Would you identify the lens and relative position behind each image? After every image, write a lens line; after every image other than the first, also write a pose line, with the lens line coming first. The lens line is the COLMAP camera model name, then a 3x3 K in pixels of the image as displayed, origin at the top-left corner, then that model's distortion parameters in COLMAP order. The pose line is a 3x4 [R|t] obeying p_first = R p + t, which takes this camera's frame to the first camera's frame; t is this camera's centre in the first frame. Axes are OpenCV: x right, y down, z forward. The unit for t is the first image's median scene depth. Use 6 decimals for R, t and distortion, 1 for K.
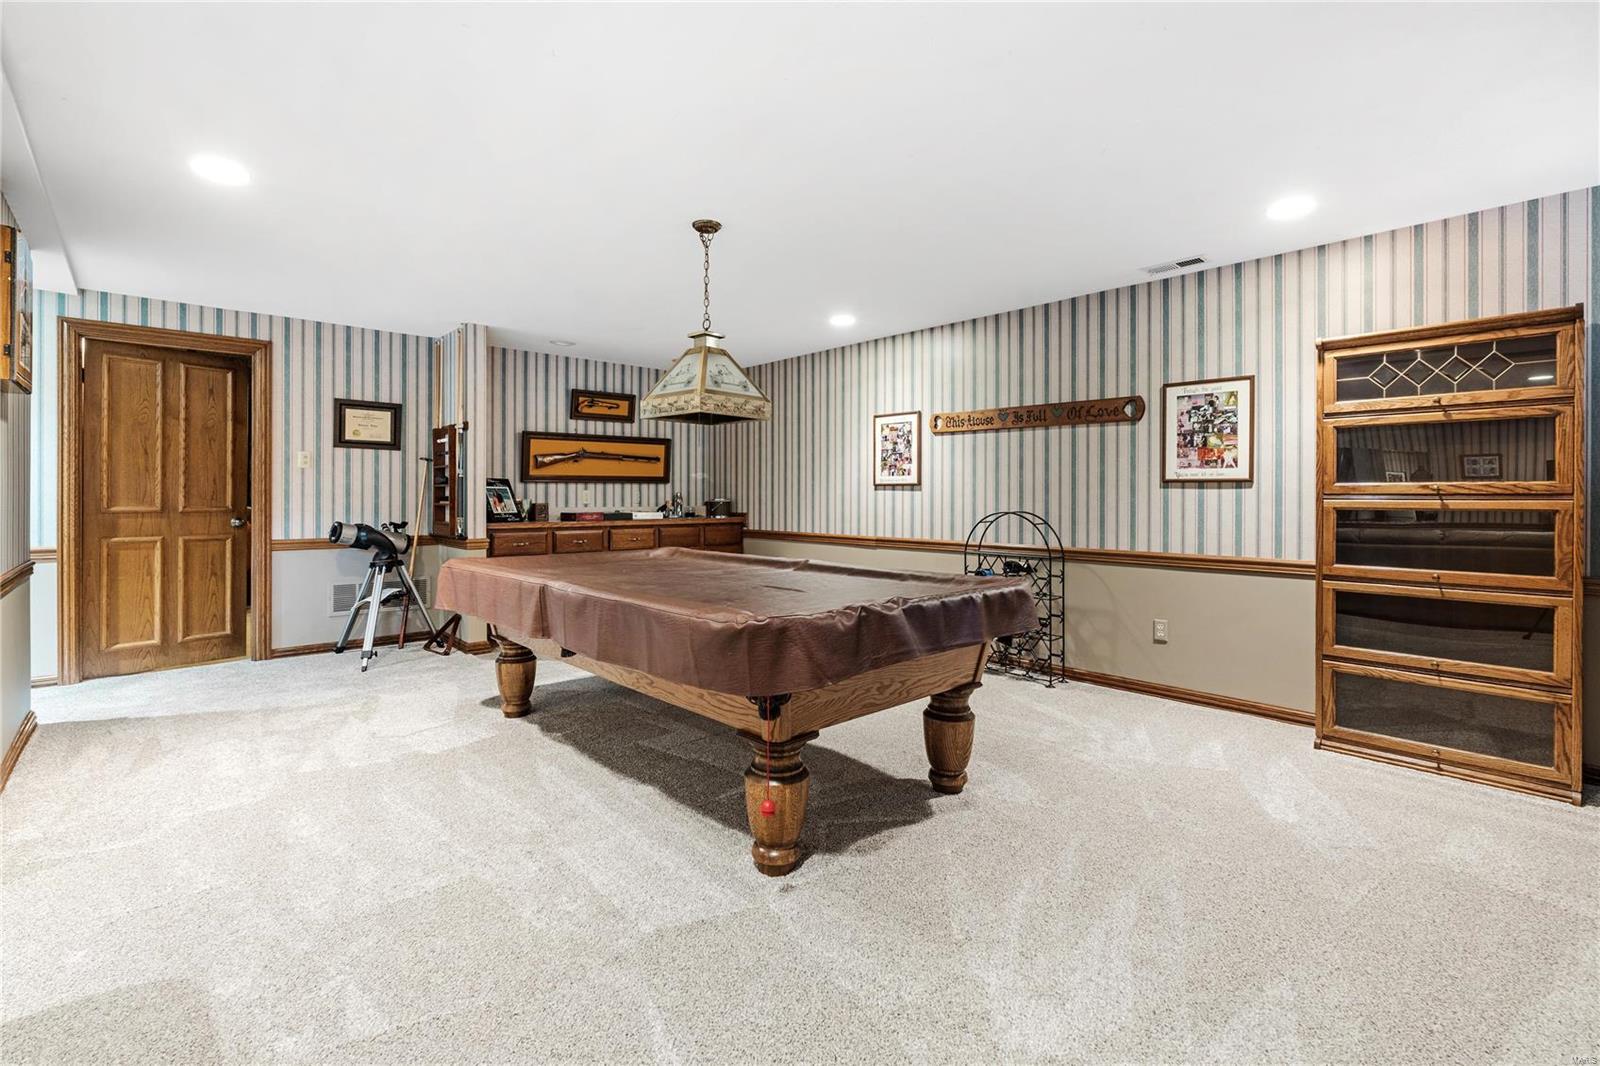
lens RADIAL K [[705.6, 0, 820.7], [0, 705.6, 501.0], [0, 0, 1]] dist [-0.004396, 0.000361]
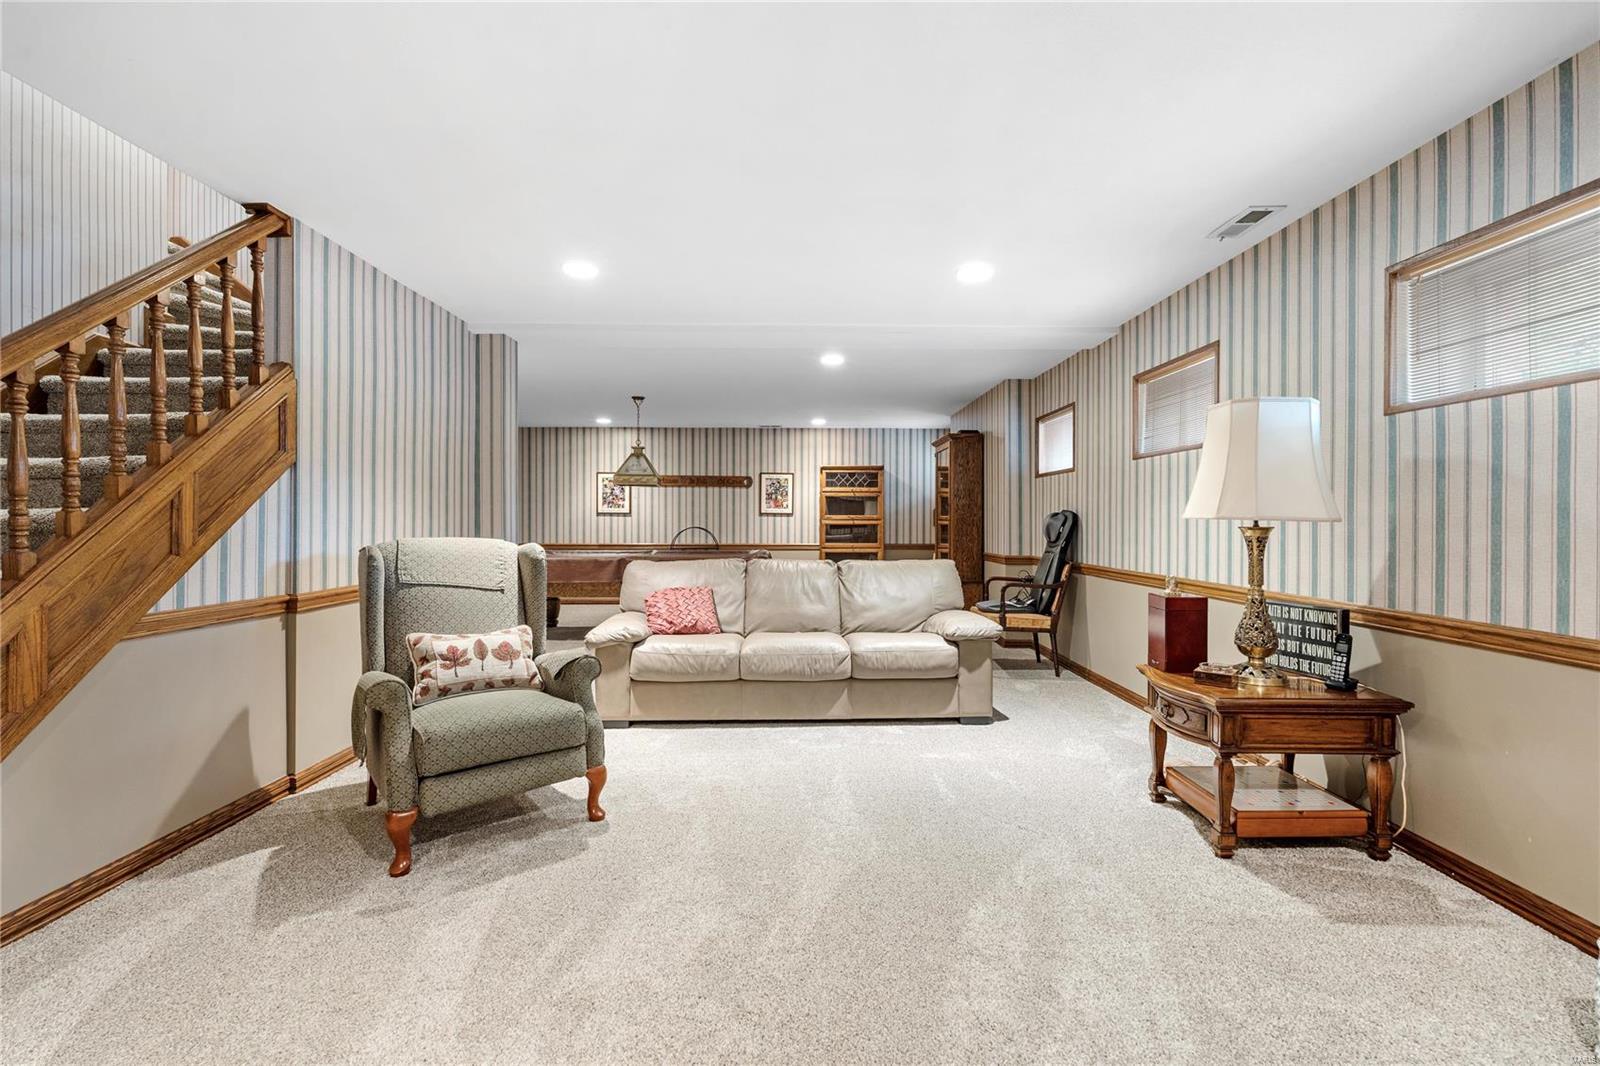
lens RADIAL K [[705.6, 0, 799.8], [0, 705.6, 523.1], [0, 0, 1]] dist [-0.004396, 0.000361]
pose [[0.673793, -0.003150, 0.738914, -1.171405], [0.004840, 0.999988, -0.000150, 0.005511], [-0.738905, 0.003677, 0.673800, -0.694611]]
